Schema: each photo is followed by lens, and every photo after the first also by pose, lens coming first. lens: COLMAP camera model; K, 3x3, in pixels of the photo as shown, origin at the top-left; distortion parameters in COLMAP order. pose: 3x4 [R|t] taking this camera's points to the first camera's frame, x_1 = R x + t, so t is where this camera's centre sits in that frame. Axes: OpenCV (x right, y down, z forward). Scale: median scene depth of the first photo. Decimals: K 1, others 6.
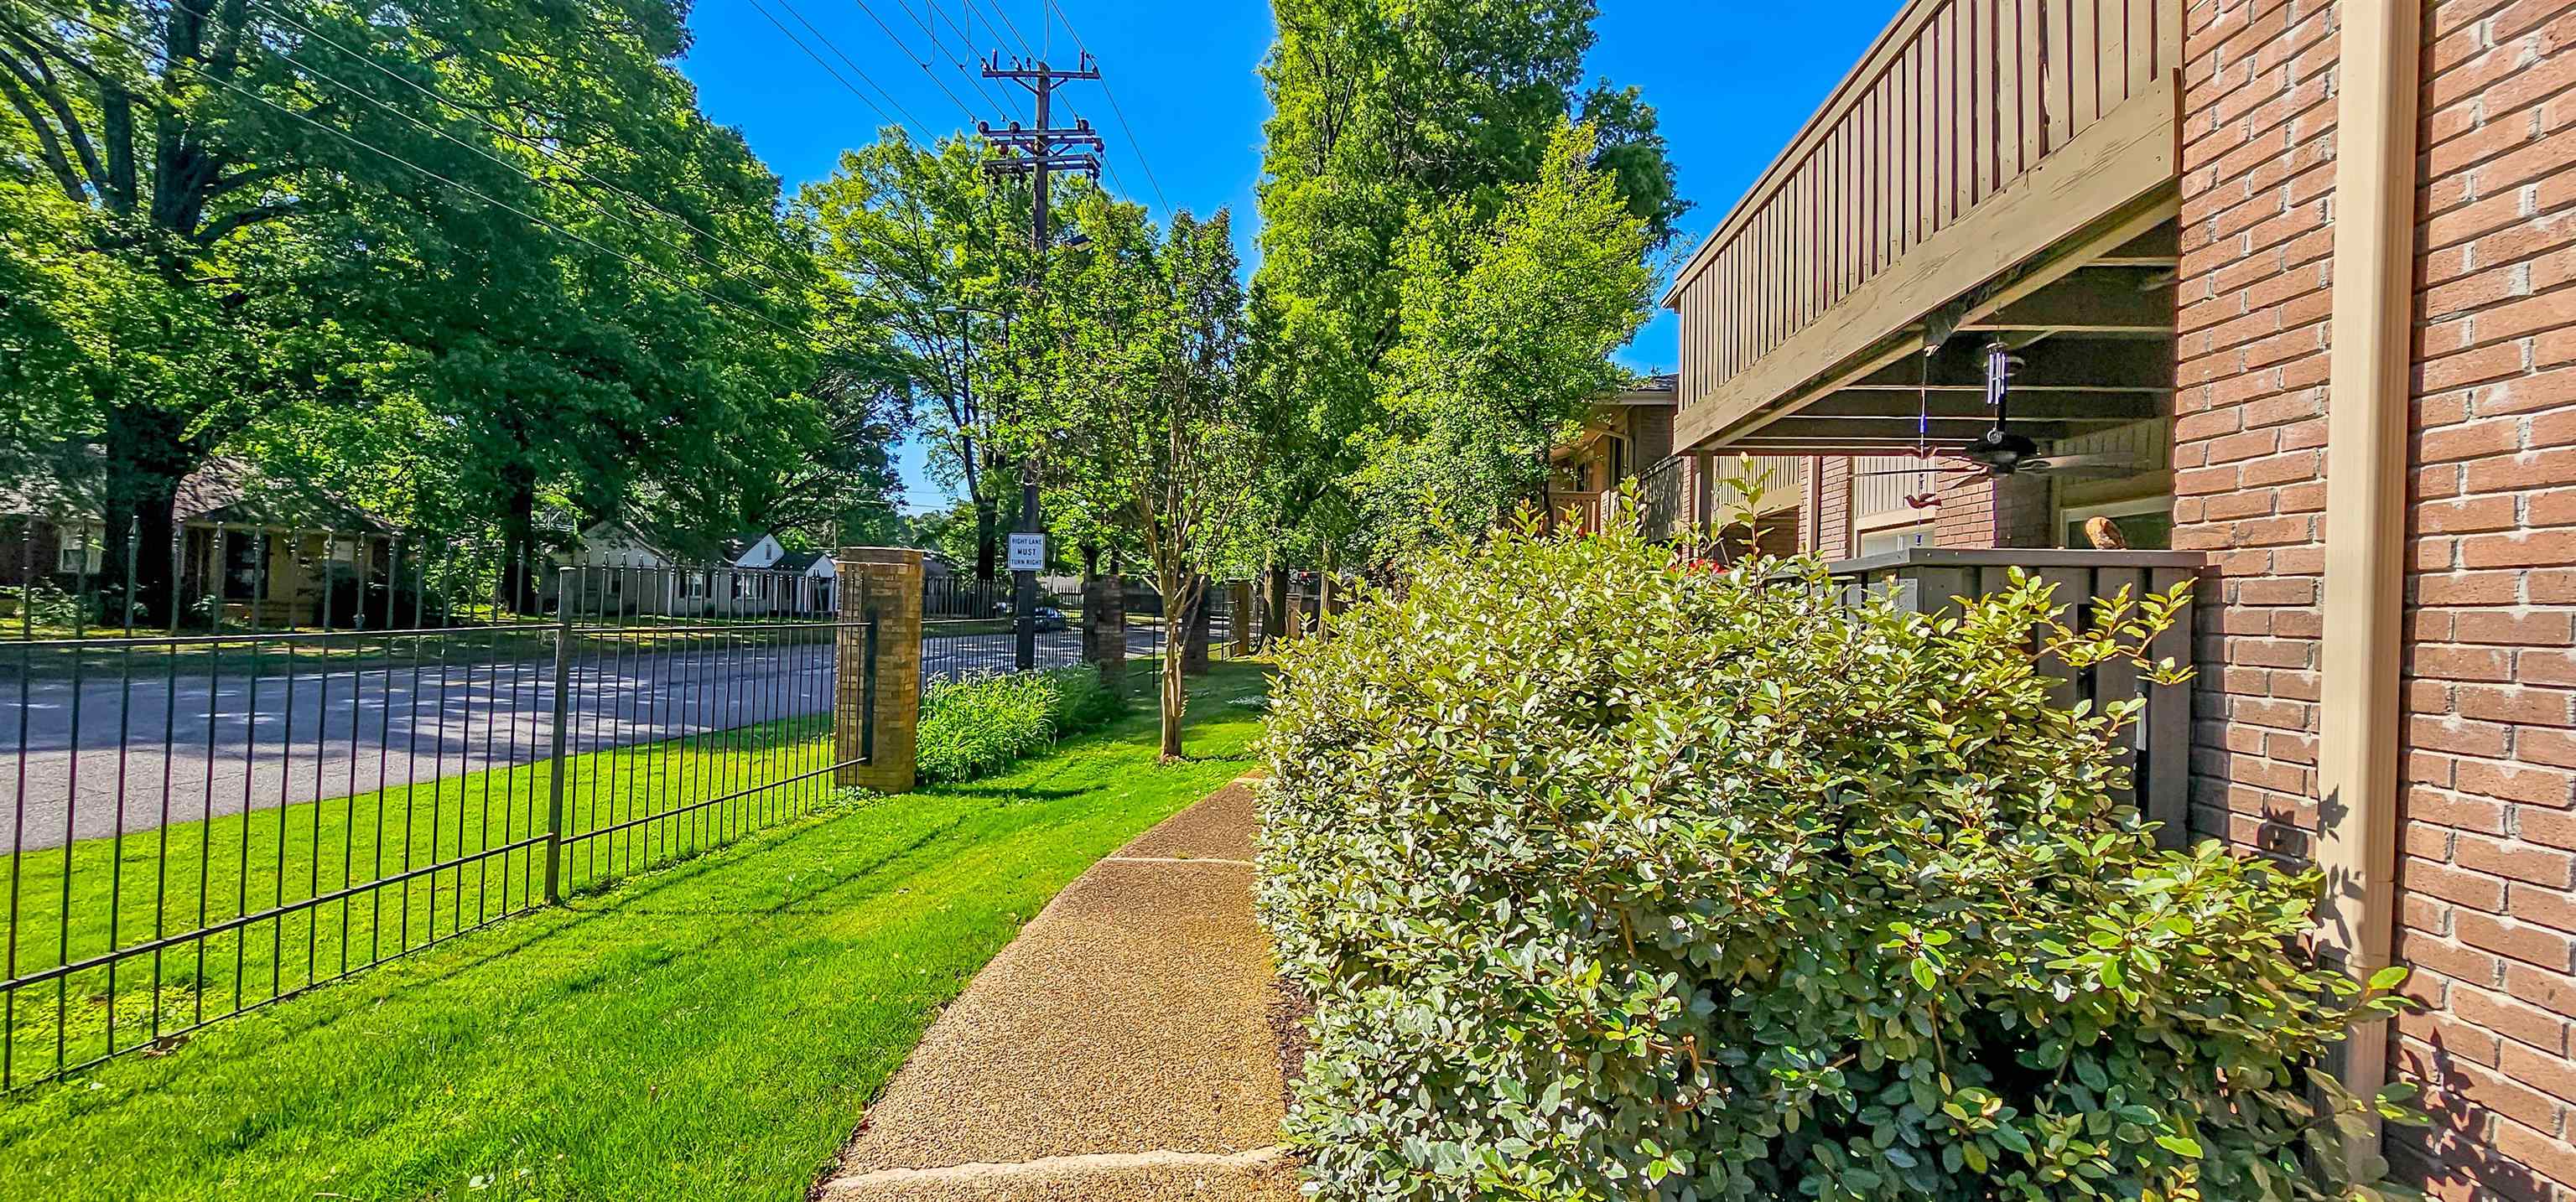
lens RADIAL K [[1046.0, 0, 1277.0], [0, 1046.0, 602.5], [0, 0, 1]] dist [-0.001473, -0.000145]
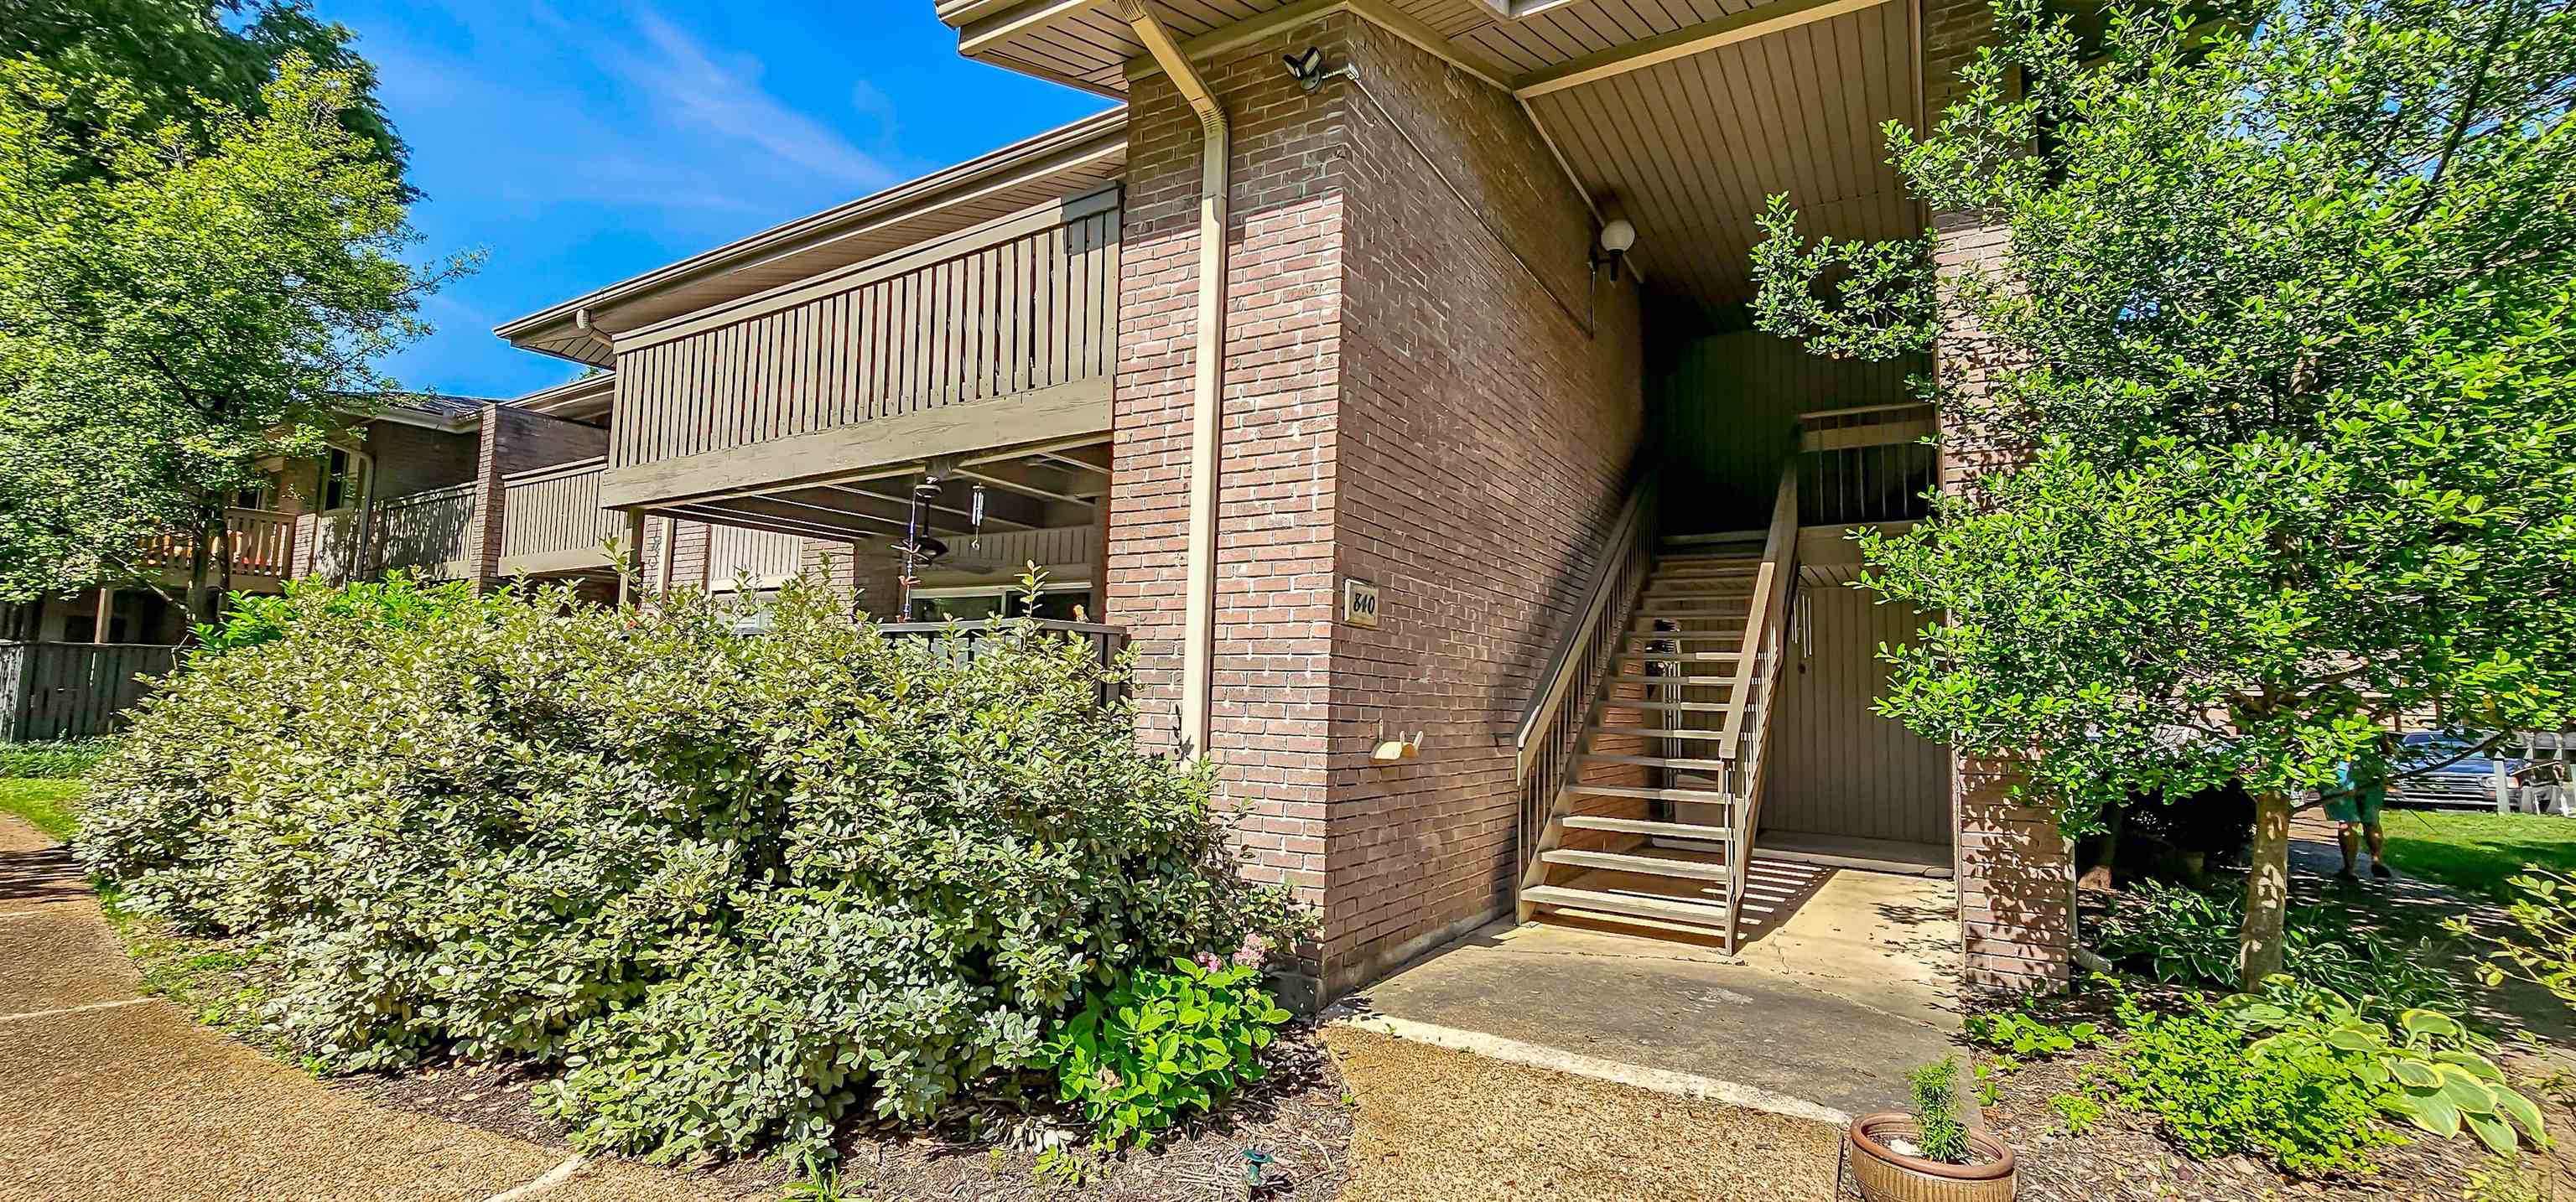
lens RADIAL K [[1063.0, 0, 1294.1], [0, 1063.0, 612.2], [0, 0, 1]] dist [0.000320, 0.000107]
pose [[0.405383, 0.045123, 0.913033, -0.553529], [-0.004478, 0.998867, -0.047377, 0.011035], [-0.914136, 0.015117, 0.405125, -0.063517]]
